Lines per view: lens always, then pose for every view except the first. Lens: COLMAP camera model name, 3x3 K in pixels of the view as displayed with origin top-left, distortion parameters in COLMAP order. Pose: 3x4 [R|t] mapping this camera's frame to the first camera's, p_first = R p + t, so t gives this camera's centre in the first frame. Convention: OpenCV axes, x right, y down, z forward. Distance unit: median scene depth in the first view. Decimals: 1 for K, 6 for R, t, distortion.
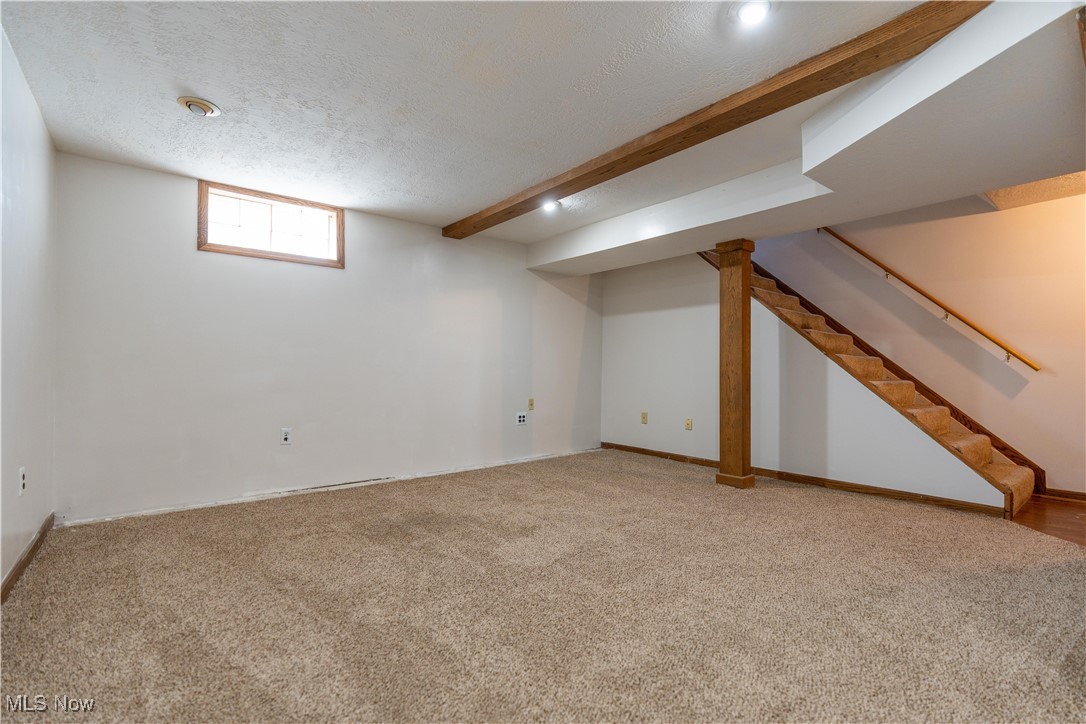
lens RADIAL K [[491.8, 0, 549.0], [0, 491.8, 364.4], [0, 0, 1]] dist [-0.000275, 0.001017]
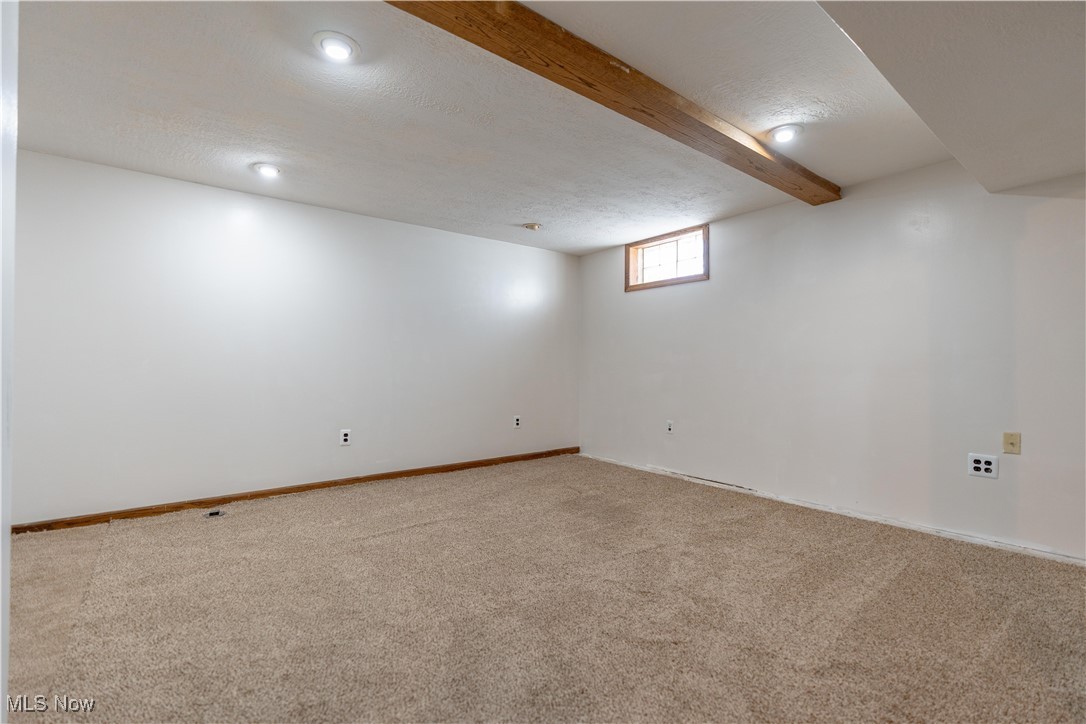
lens RADIAL K [[490.3, 0, 538.1], [0, 490.3, 365.0], [0, 0, 1]] dist [0.000252, 0.000113]
pose [[-0.029527, -0.004577, -0.999554, 0.702810], [0.007975, 0.999957, -0.004814, -0.006744], [0.999532, -0.008114, -0.029489, 0.700731]]
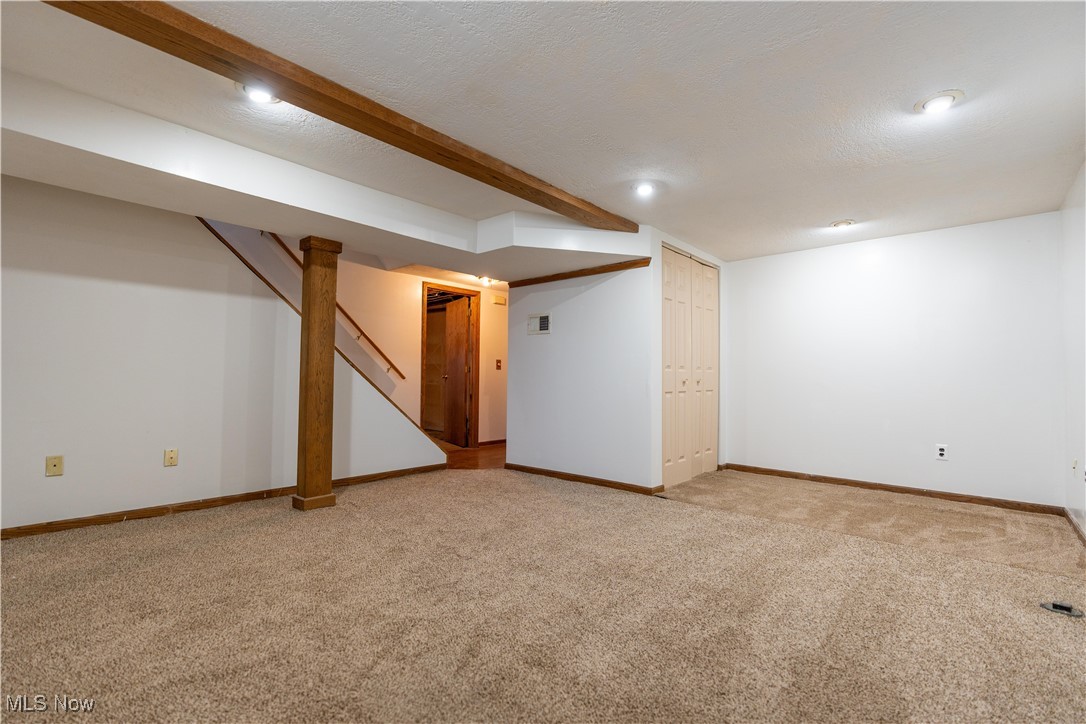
lens RADIAL K [[491.8, 0, 549.0], [0, 491.8, 364.4], [0, 0, 1]] dist [-0.000275, 0.001017]
pose [[-0.174357, 0.021081, 0.984457, -0.623557], [-0.022347, 0.999429, -0.025359, -0.003596], [-0.984429, -0.026421, -0.173787, 0.780351]]
